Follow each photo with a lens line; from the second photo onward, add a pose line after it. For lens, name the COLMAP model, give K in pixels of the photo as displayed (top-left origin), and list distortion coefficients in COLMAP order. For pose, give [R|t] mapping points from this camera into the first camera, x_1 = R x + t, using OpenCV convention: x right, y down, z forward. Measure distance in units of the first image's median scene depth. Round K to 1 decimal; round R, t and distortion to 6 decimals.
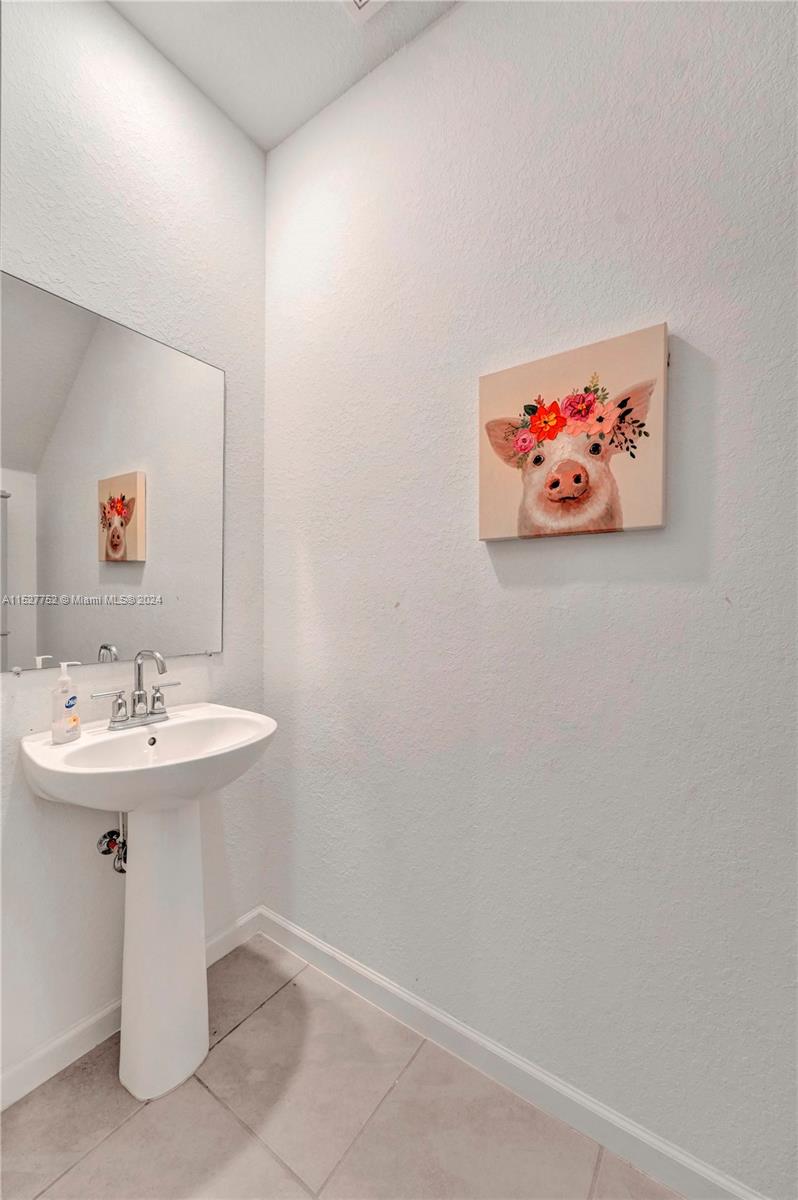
lens RADIAL K [[491.5, 0, 391.4], [0, 491.5, 605.7], [0, 0, 1]] dist [-0.001391, -0.000110]
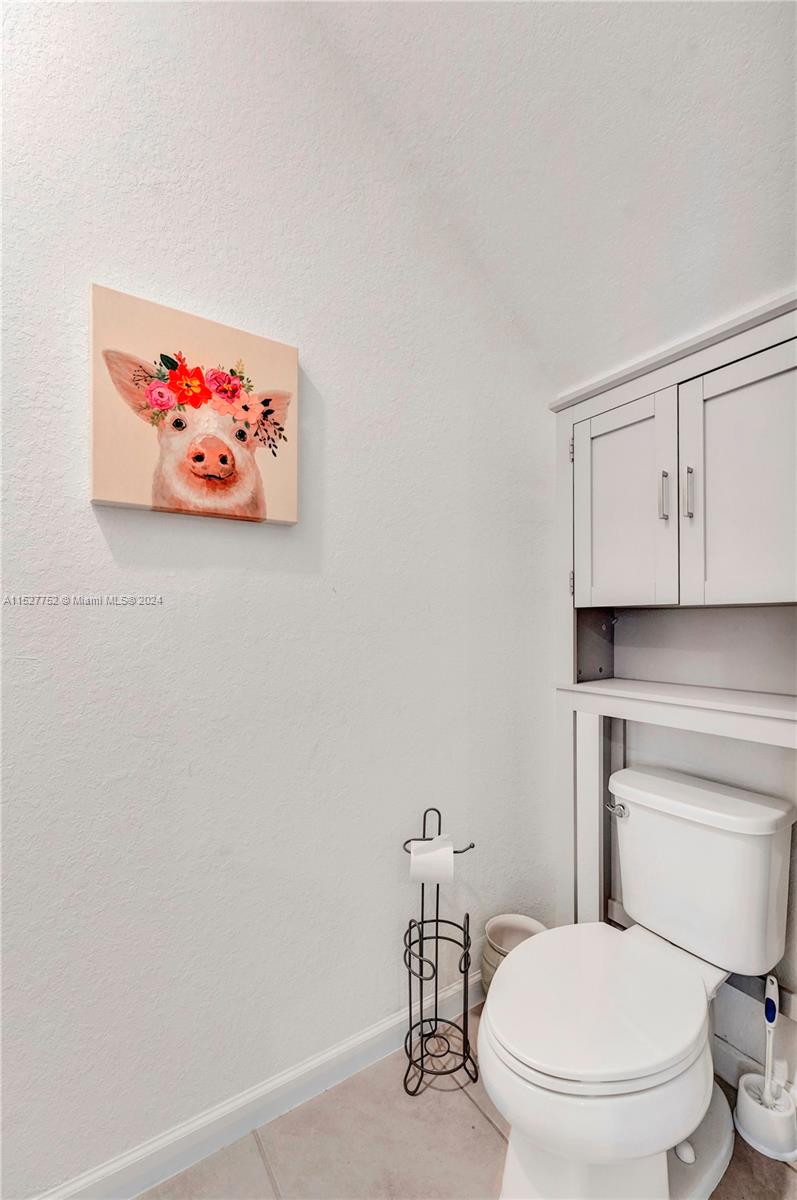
lens RADIAL K [[491.5, 0, 390.9], [0, 491.5, 605.7], [0, 0, 1]] dist [-0.001391, -0.000110]
pose [[0.359961, 0.012952, 0.932877, -0.395660], [0.000459, 0.999901, -0.014060, 0.041643], [-0.932967, 0.005489, 0.359919, 0.348256]]
